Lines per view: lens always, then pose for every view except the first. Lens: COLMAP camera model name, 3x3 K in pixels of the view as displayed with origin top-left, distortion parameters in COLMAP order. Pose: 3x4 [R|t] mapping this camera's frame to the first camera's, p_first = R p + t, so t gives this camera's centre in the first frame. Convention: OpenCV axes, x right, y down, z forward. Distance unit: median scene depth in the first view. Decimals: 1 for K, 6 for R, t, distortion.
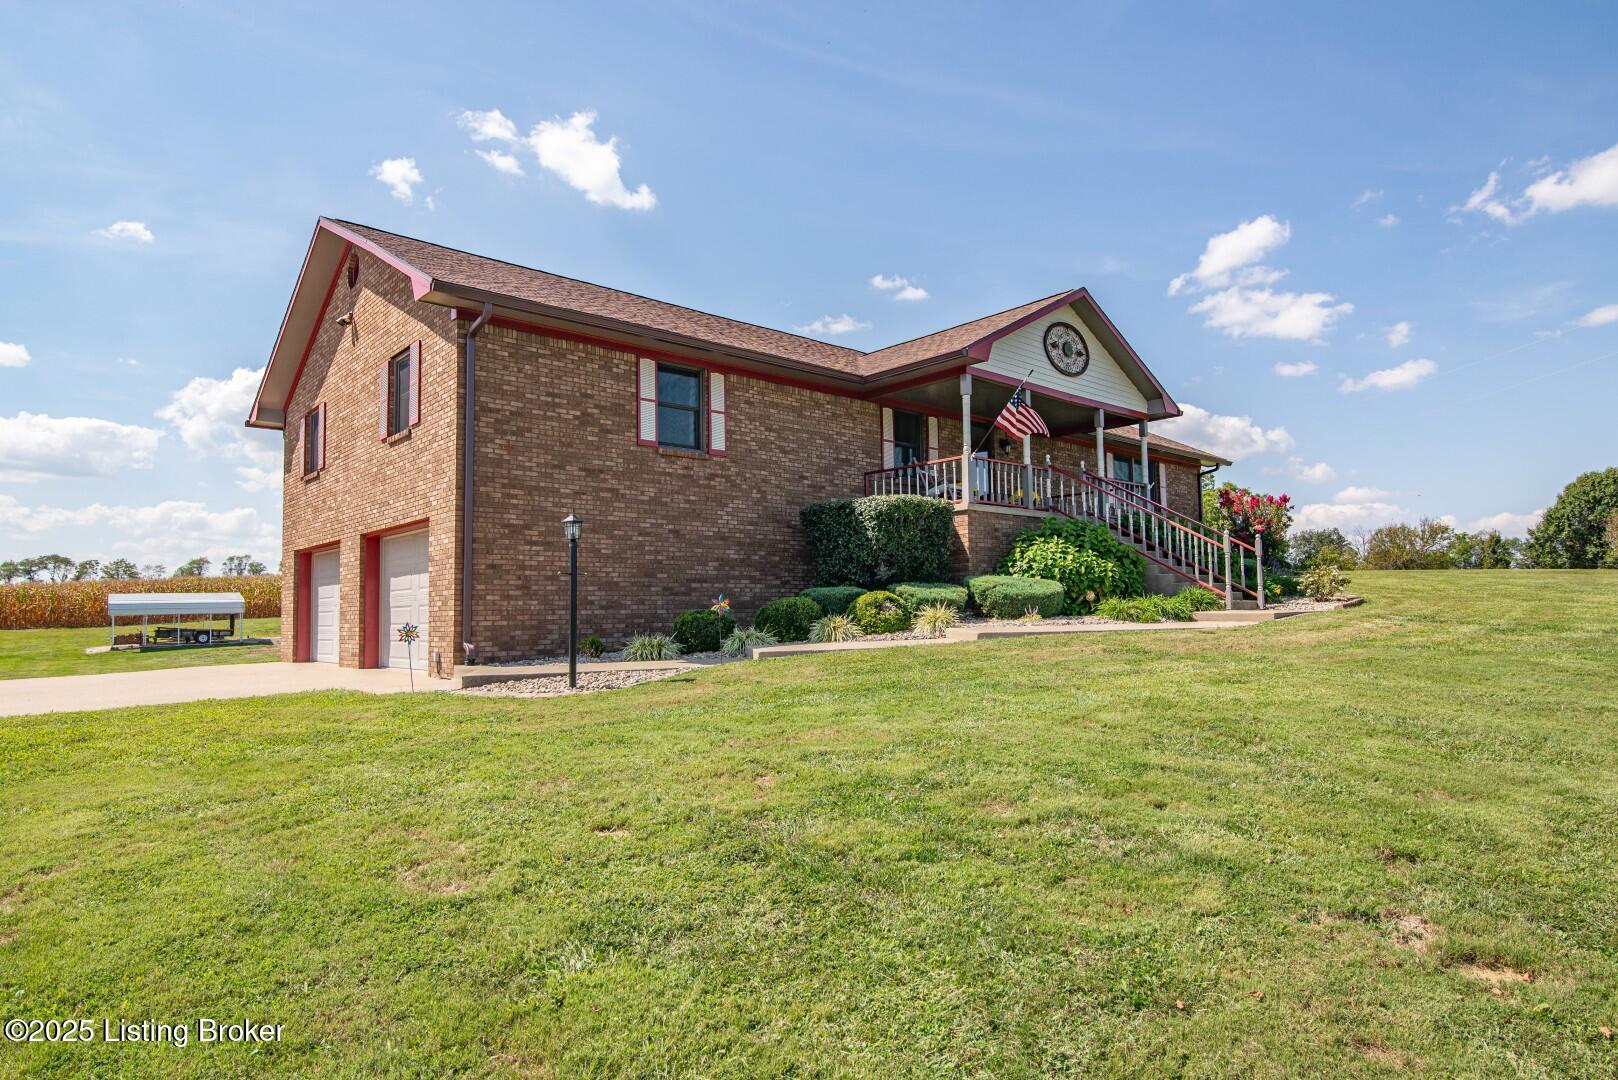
lens RADIAL K [[913.1, 0, 805.3], [0, 913.1, 564.0], [0, 0, 1]] dist [-0.000931, 0.000713]
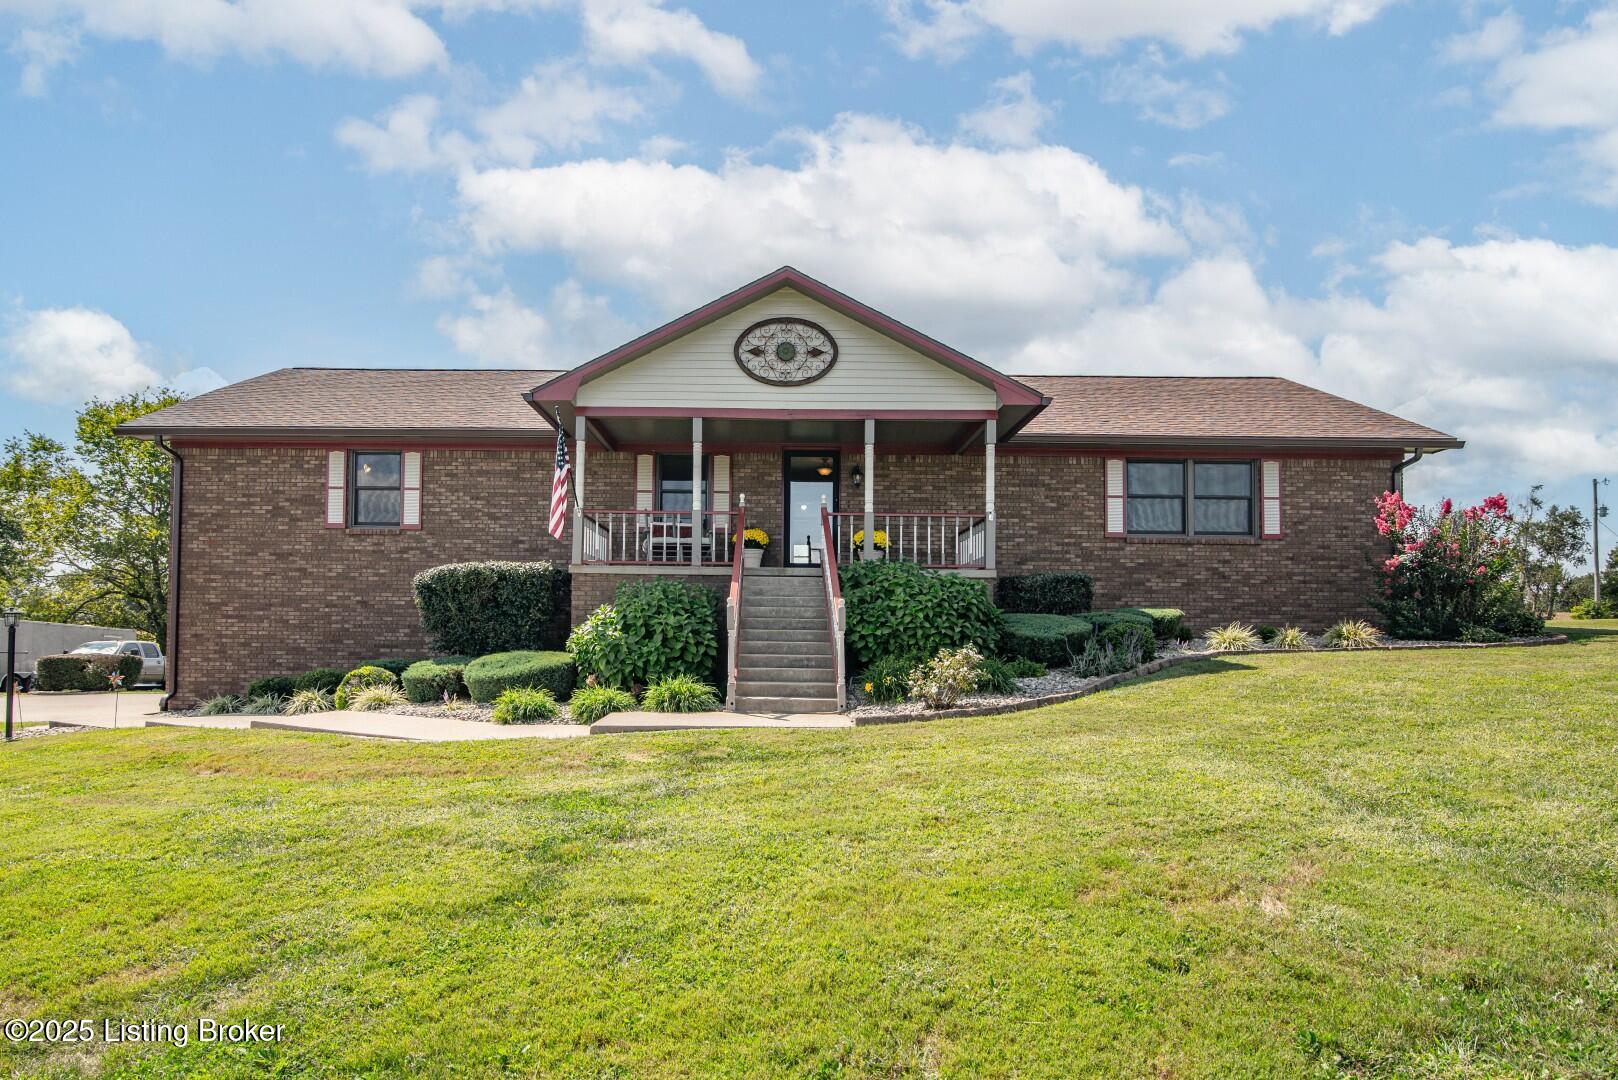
lens RADIAL K [[905.5, 0, 811.0], [0, 905.5, 628.0], [0, 0, 1]] dist [-0.000595, 0.000311]
pose [[0.742786, 0.014495, -0.669372, 1.038250], [0.014331, 0.999192, 0.037540, -0.038896], [0.669375, -0.037477, 0.741979, 0.557646]]
